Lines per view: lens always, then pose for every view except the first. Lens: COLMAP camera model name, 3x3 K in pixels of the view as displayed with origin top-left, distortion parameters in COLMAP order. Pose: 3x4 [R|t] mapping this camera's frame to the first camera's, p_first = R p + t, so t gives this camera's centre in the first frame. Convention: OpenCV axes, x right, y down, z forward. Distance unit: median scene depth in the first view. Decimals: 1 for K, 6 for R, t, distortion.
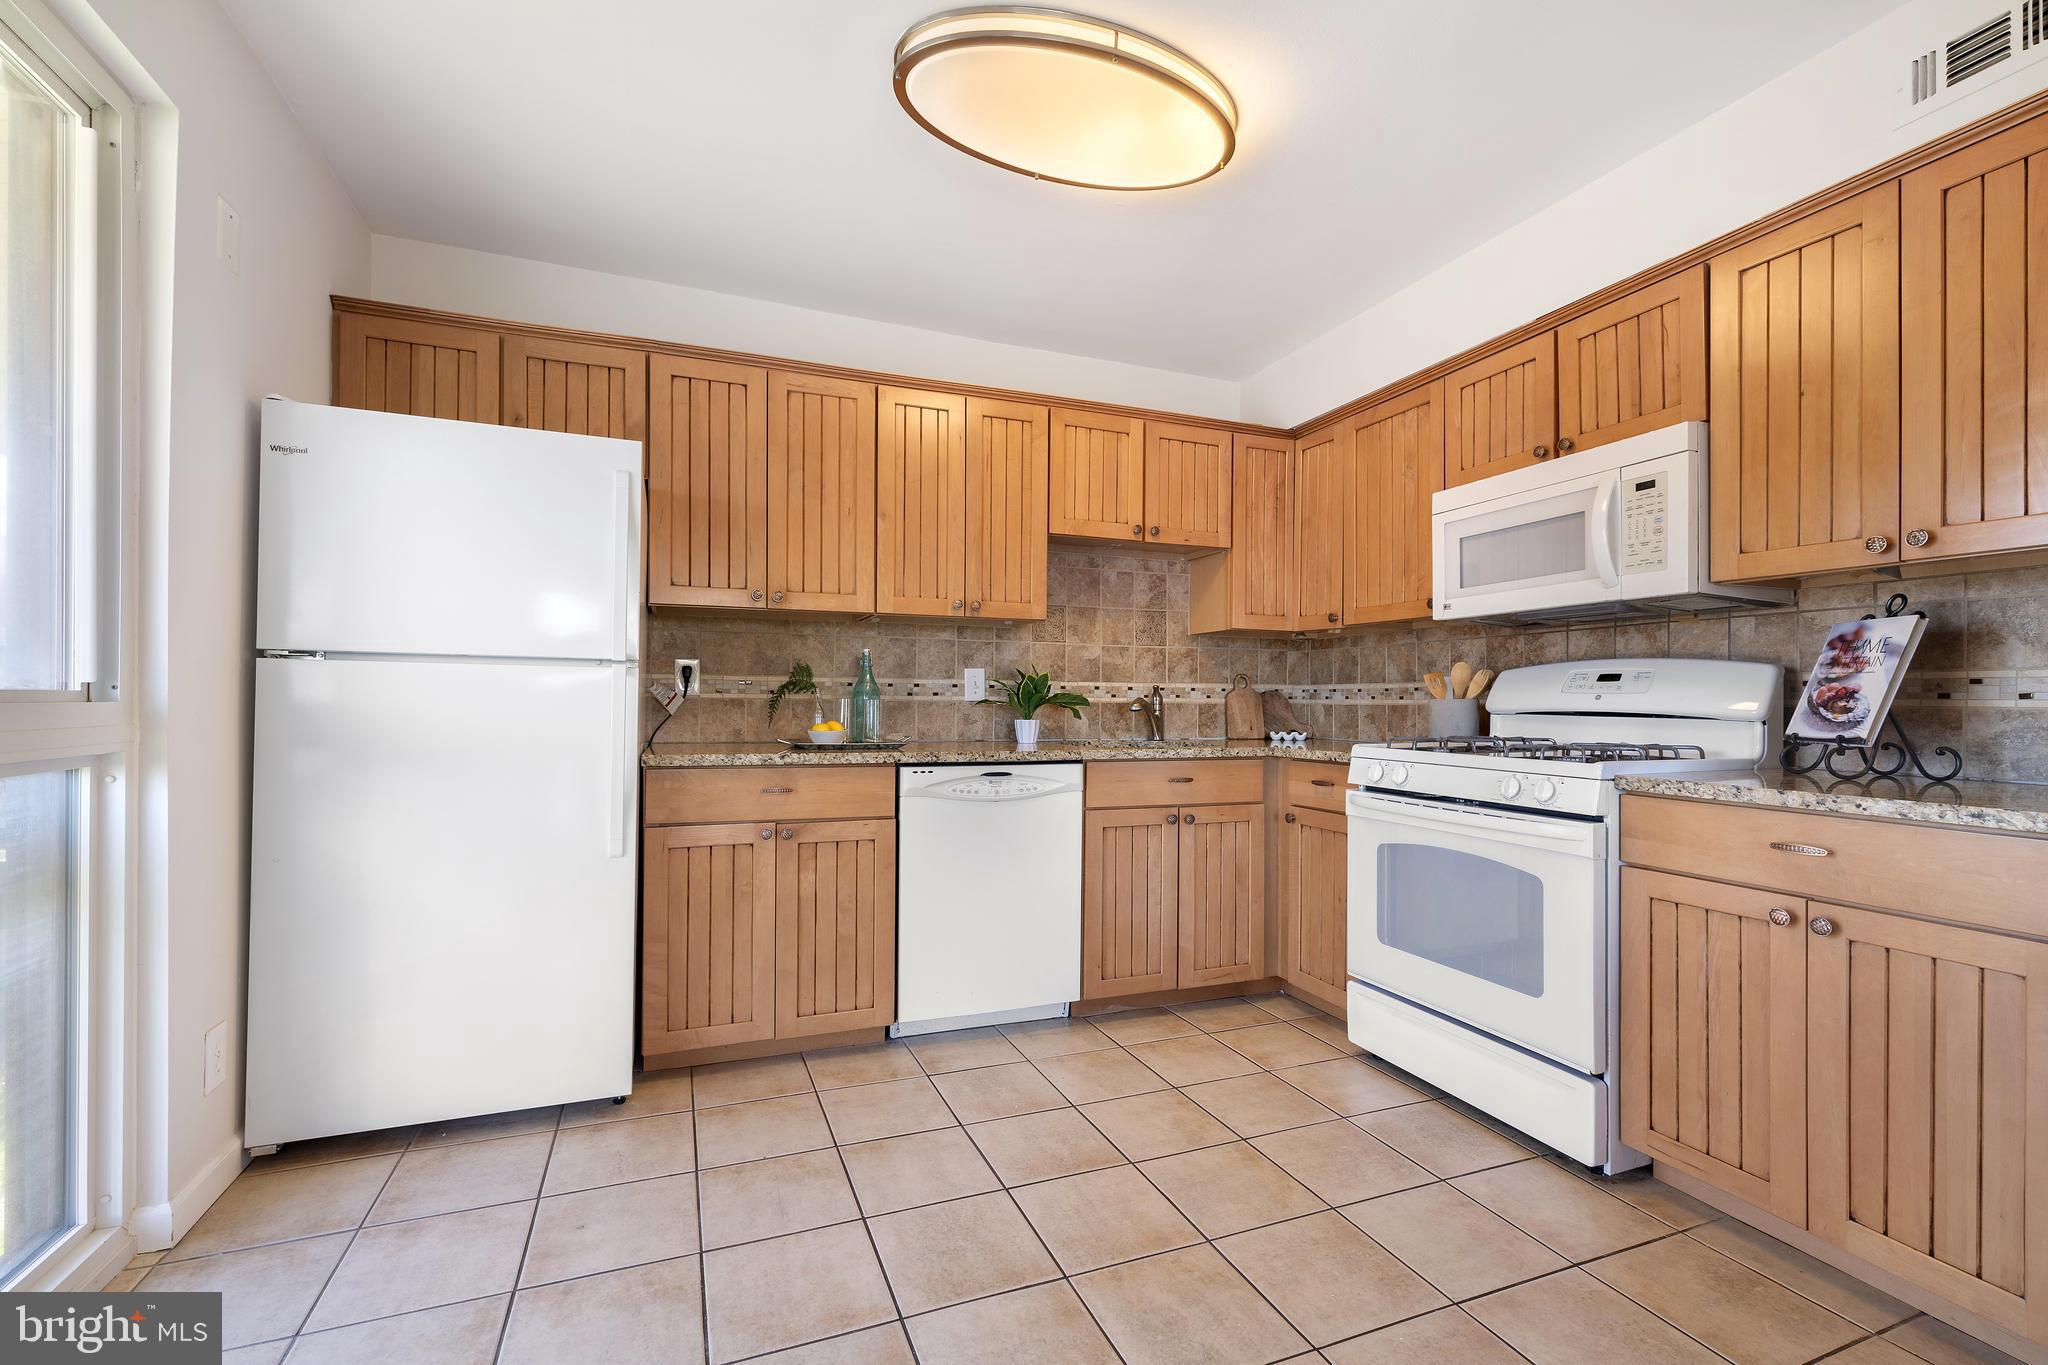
lens RADIAL K [[880.5, 0, 1016.0], [0, 880.5, 692.0], [0, 0, 1]] dist [-0.000821, 0.000957]
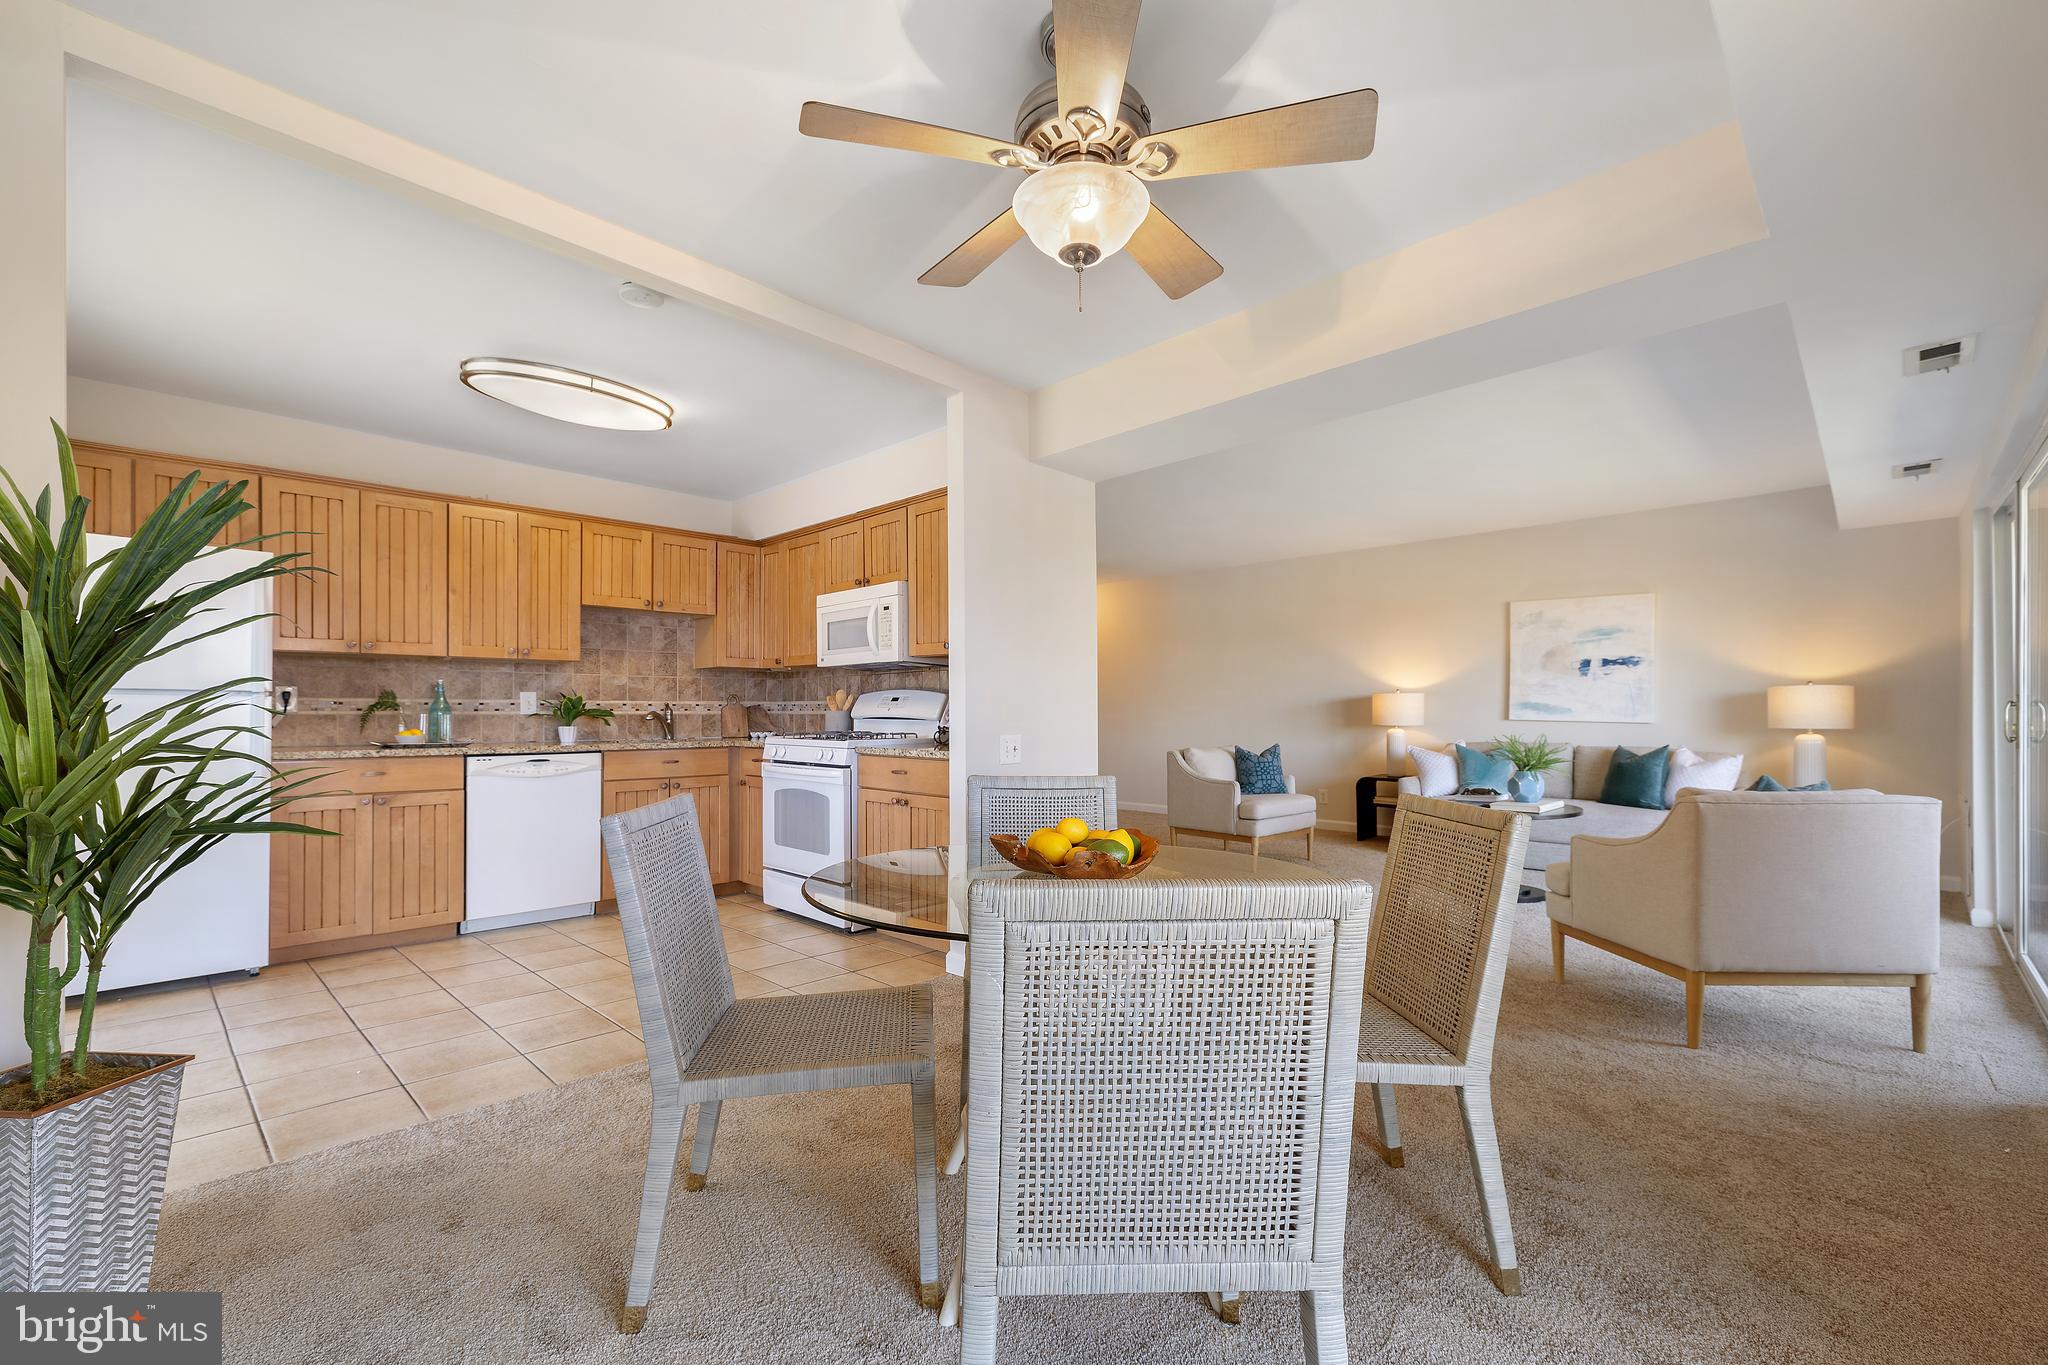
lens RADIAL K [[880.5, 0, 1030.7], [0, 880.5, 701.8], [0, 0, 1]] dist [-0.000821, 0.000957]
pose [[0.907834, -0.004180, 0.419309, 0.112294], [0.003800, 0.999991, 0.001742, -0.011506], [-0.419313, 0.000012, 0.907842, -0.774597]]
